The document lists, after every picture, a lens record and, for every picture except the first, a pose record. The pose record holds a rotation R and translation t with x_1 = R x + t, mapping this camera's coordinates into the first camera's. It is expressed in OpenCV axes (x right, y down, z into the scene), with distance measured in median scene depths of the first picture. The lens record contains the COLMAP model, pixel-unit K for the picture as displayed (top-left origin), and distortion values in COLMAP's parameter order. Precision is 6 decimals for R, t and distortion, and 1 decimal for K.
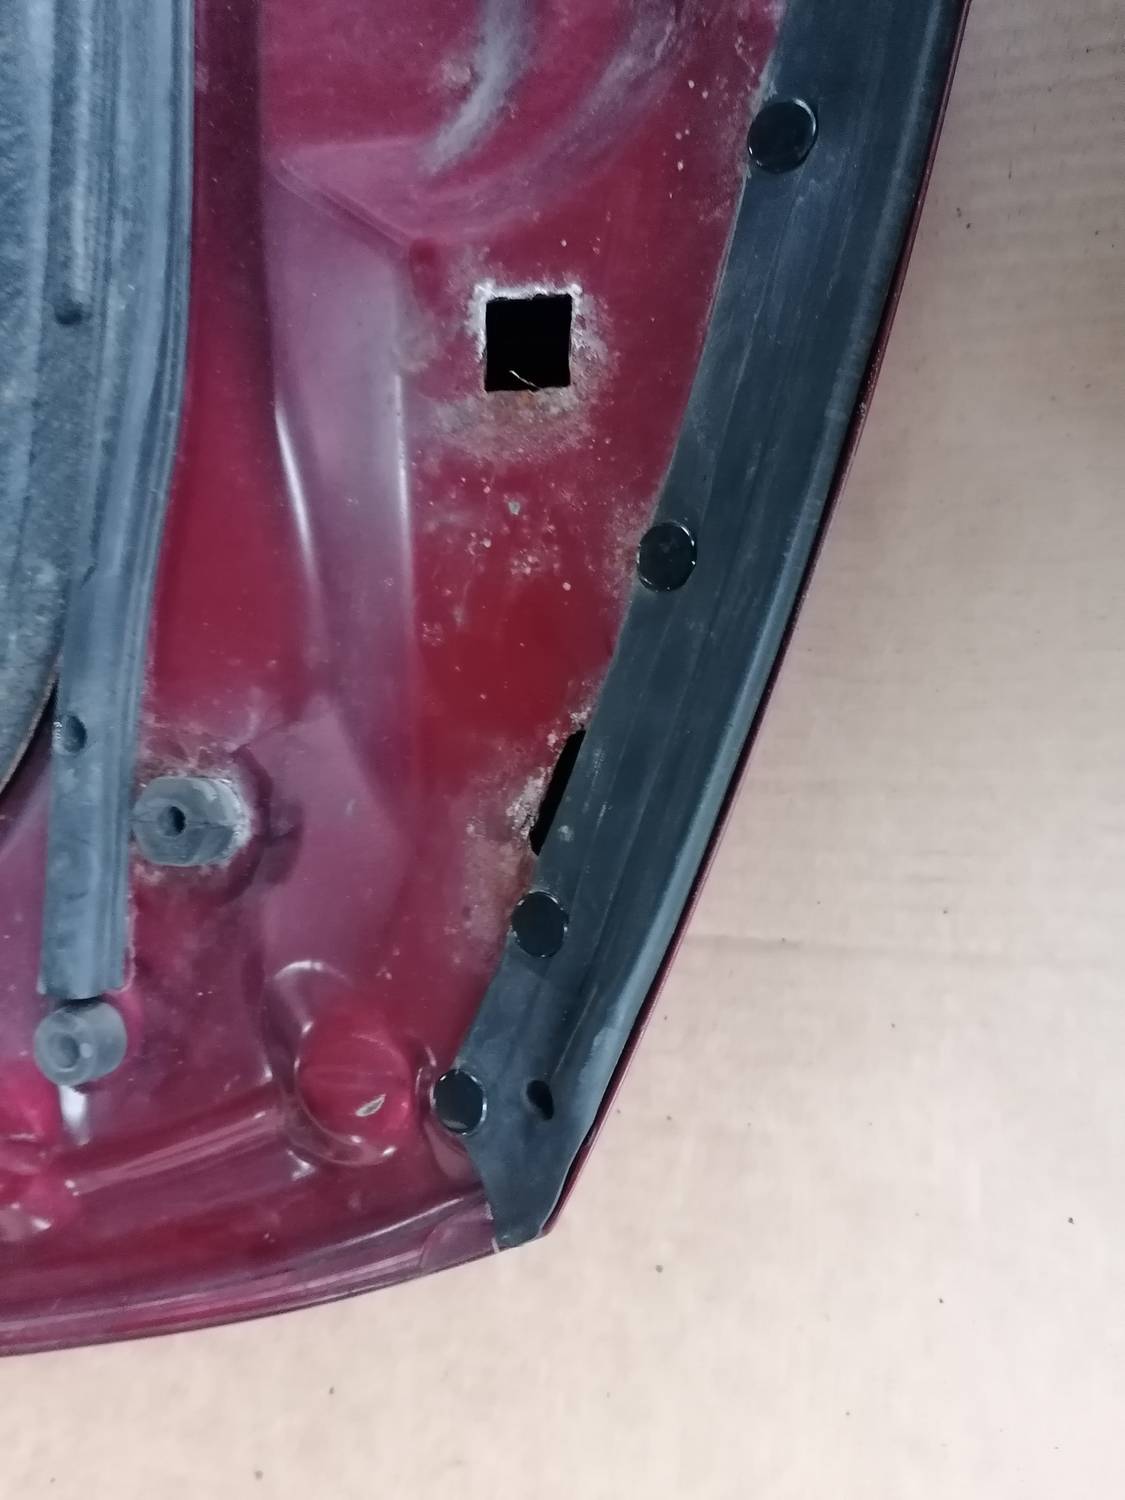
lens RADIAL K [[1105.8, 0, 562.5], [0, 1105.8, 750.0], [0, 0, 1]] dist [0.121947, -0.168906]
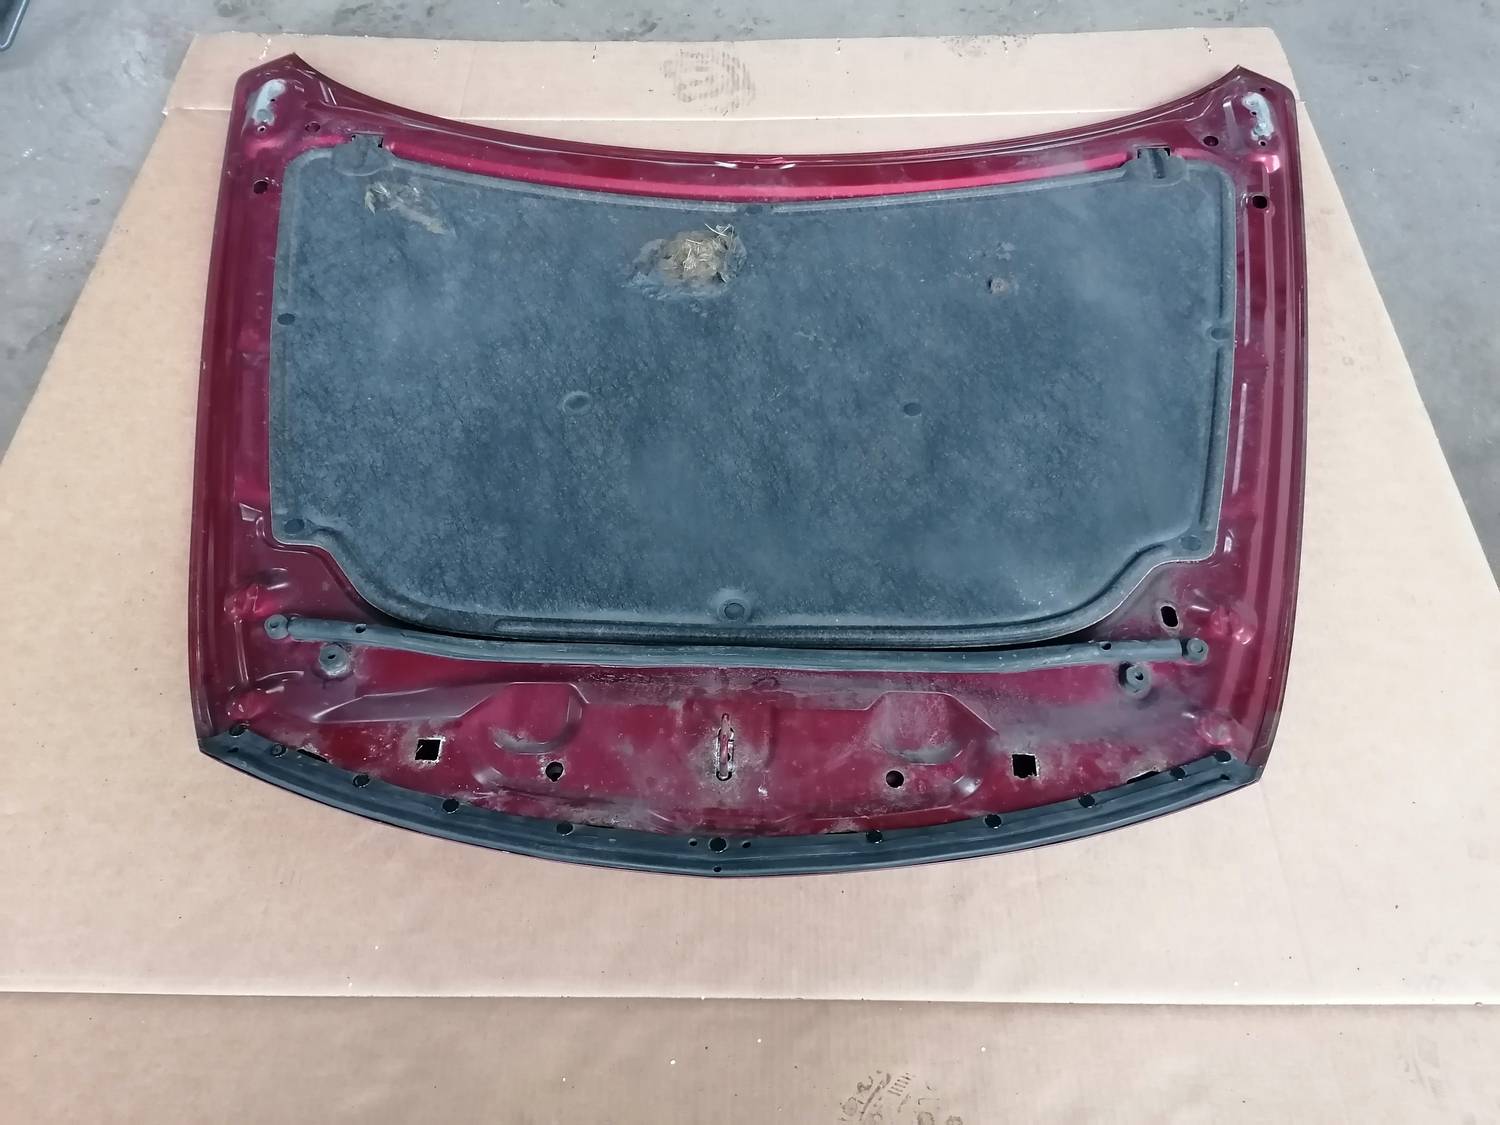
lens RADIAL K [[1105.8, 0, 750.0], [0, 1105.8, 562.5], [0, 0, 1]] dist [0.121947, -0.168906]
pose [[-0.009985, 0.958853, -0.283726, 0.433876], [-0.999370, -0.019234, -0.029832, -1.324342], [-0.034062, 0.283250, 0.958441, -2.961678]]
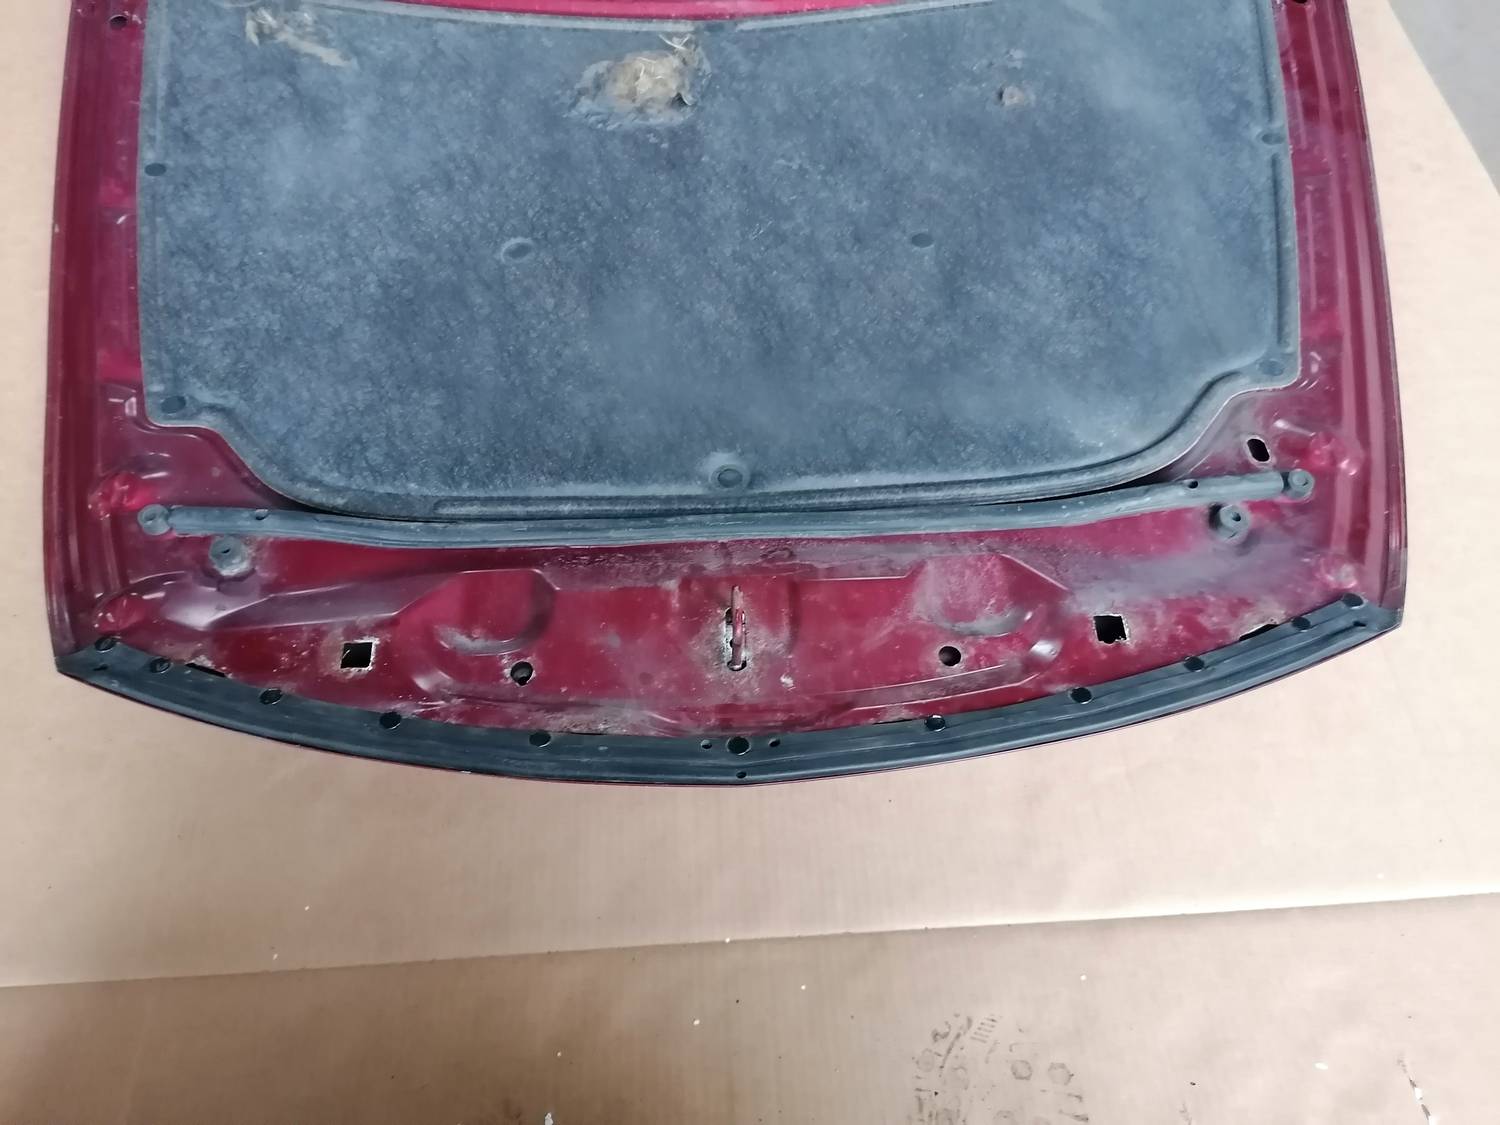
lens RADIAL K [[1105.8, 0, 750.0], [0, 1105.8, 562.5], [0, 0, 1]] dist [0.121947, -0.168906]
pose [[0.055602, 0.964305, -0.258890, 0.570375], [-0.996357, 0.036795, -0.076936, -1.176047], [-0.064664, 0.262225, 0.962838, -2.091582]]
